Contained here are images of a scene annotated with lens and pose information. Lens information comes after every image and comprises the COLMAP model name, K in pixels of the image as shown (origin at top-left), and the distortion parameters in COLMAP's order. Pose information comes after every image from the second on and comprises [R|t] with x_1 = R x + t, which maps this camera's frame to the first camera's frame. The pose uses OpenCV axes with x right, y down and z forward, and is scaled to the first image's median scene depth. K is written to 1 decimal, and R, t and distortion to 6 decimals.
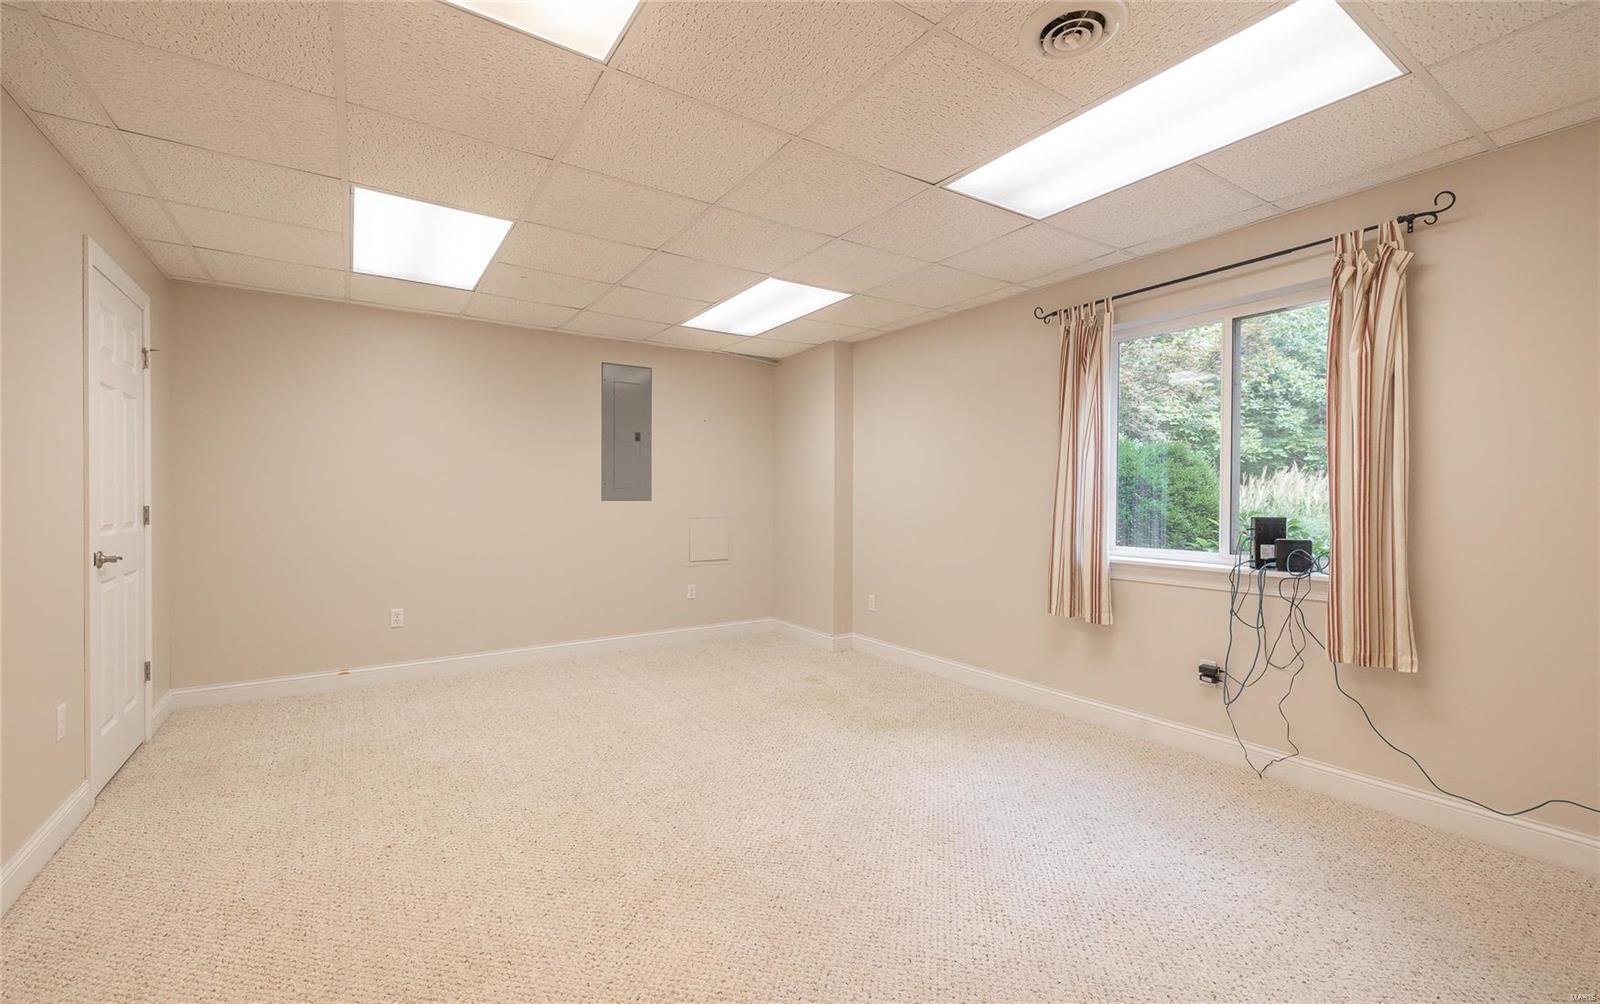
lens RADIAL K [[682.8, 0, 806.5], [0, 682.8, 505.1], [0, 0, 1]] dist [0.004061, 0.000263]
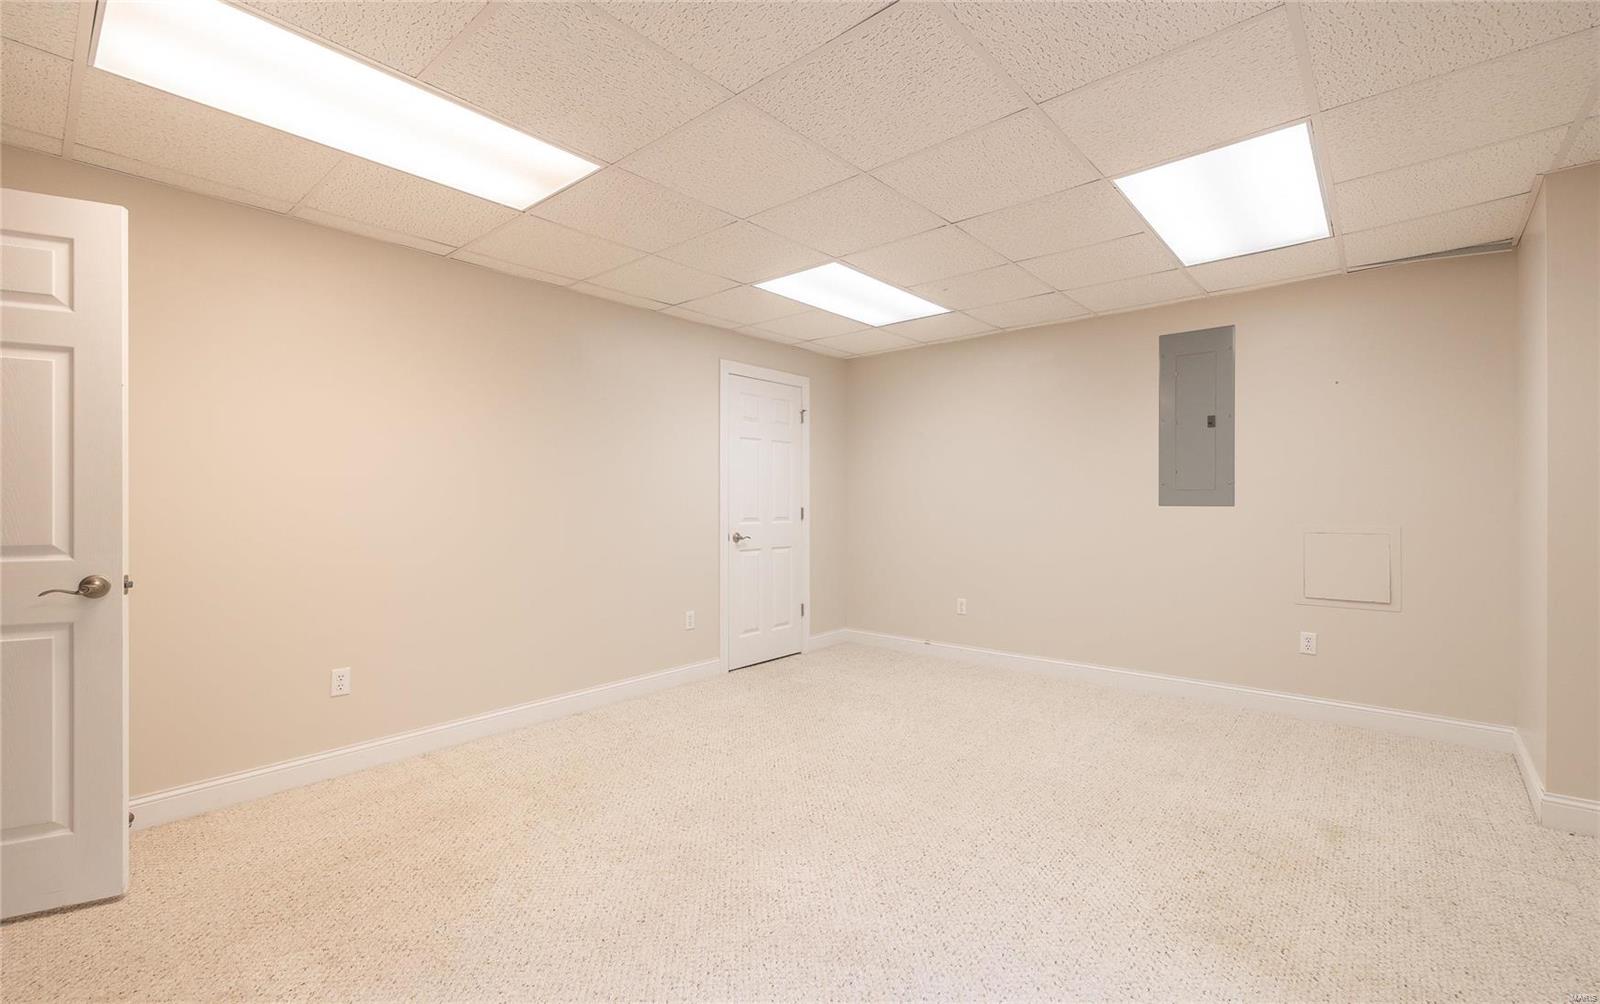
lens RADIAL K [[682.8, 0, 805.1], [0, 682.8, 503.2], [0, 0, 1]] dist [0.004061, 0.000263]
pose [[0.245703, 0.002247, -0.969343, 0.530673], [-0.007969, 0.999968, 0.000298, -0.008672], [0.969312, 0.007652, 0.245713, 0.535720]]
